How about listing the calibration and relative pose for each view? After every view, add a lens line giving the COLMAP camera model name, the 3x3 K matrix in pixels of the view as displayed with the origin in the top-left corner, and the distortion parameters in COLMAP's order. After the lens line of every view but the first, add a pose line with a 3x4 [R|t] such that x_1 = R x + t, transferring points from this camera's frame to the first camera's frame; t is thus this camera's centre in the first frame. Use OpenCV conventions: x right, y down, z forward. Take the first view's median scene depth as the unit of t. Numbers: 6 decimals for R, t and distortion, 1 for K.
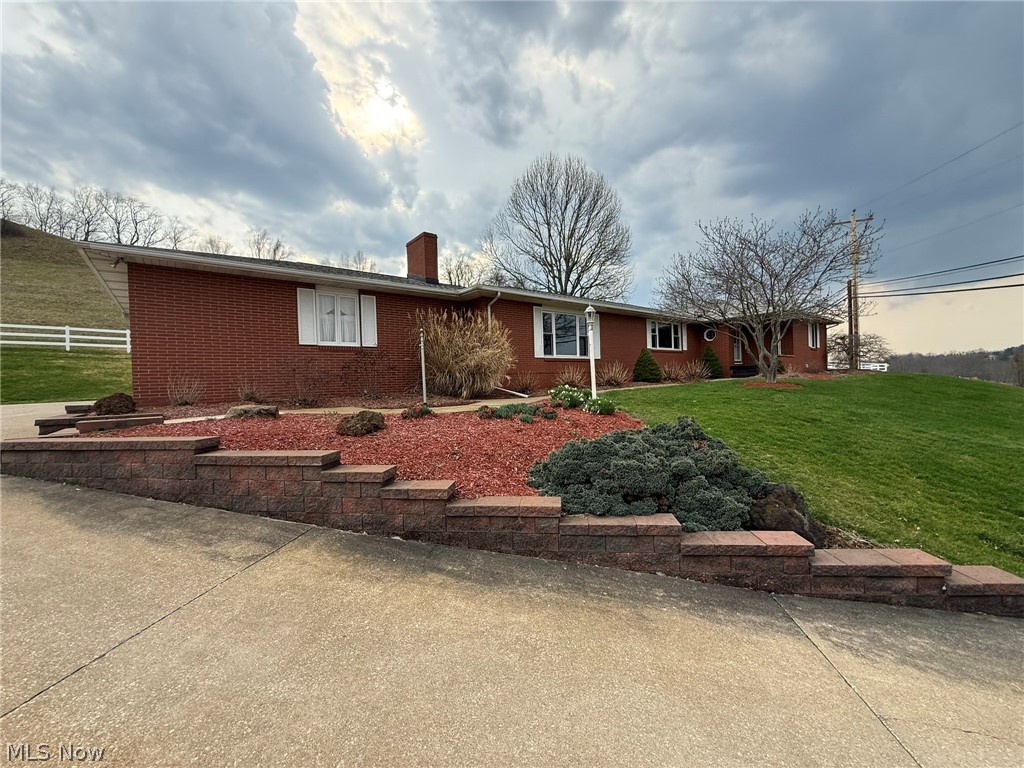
lens RADIAL K [[393.5, 0, 512.4], [0, 393.5, 357.2], [0, 0, 1]] dist [-0.002571, 0.000019]
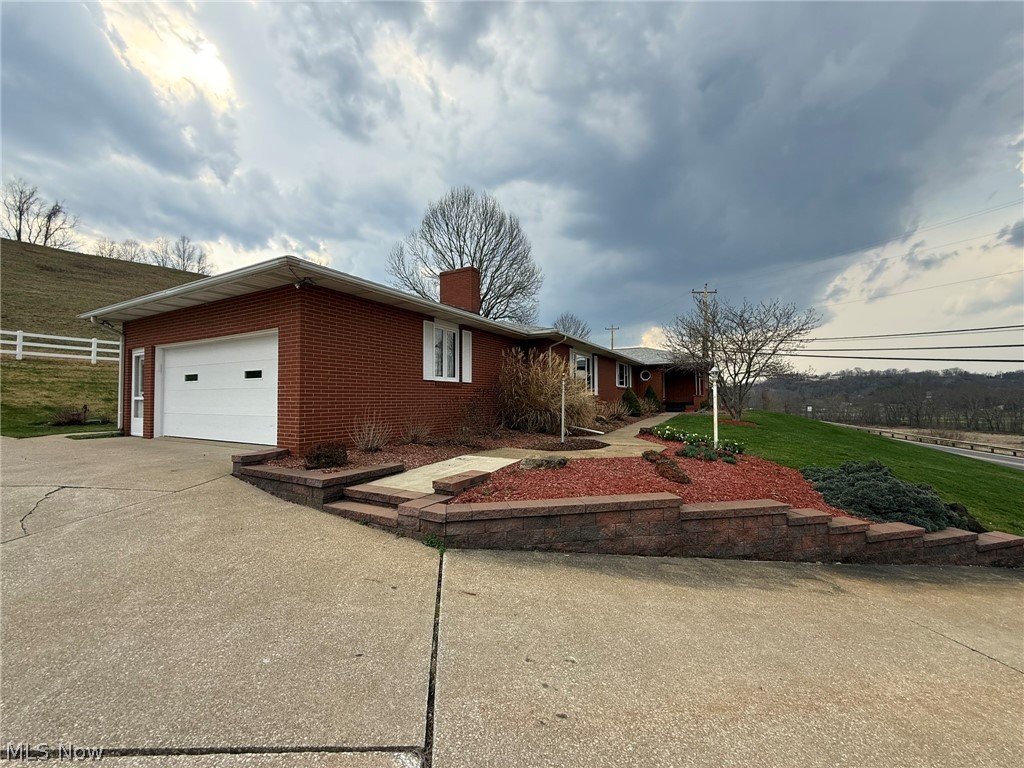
lens RADIAL K [[406.8, 0, 510.0], [0, 406.8, 384.2], [0, 0, 1]] dist [-0.000348, -0.000056]
pose [[0.928036, 0.045774, 0.369667, -0.638585], [-0.050906, 0.998695, 0.004135, -0.031190], [-0.368995, -0.022656, 0.929155, 0.053123]]
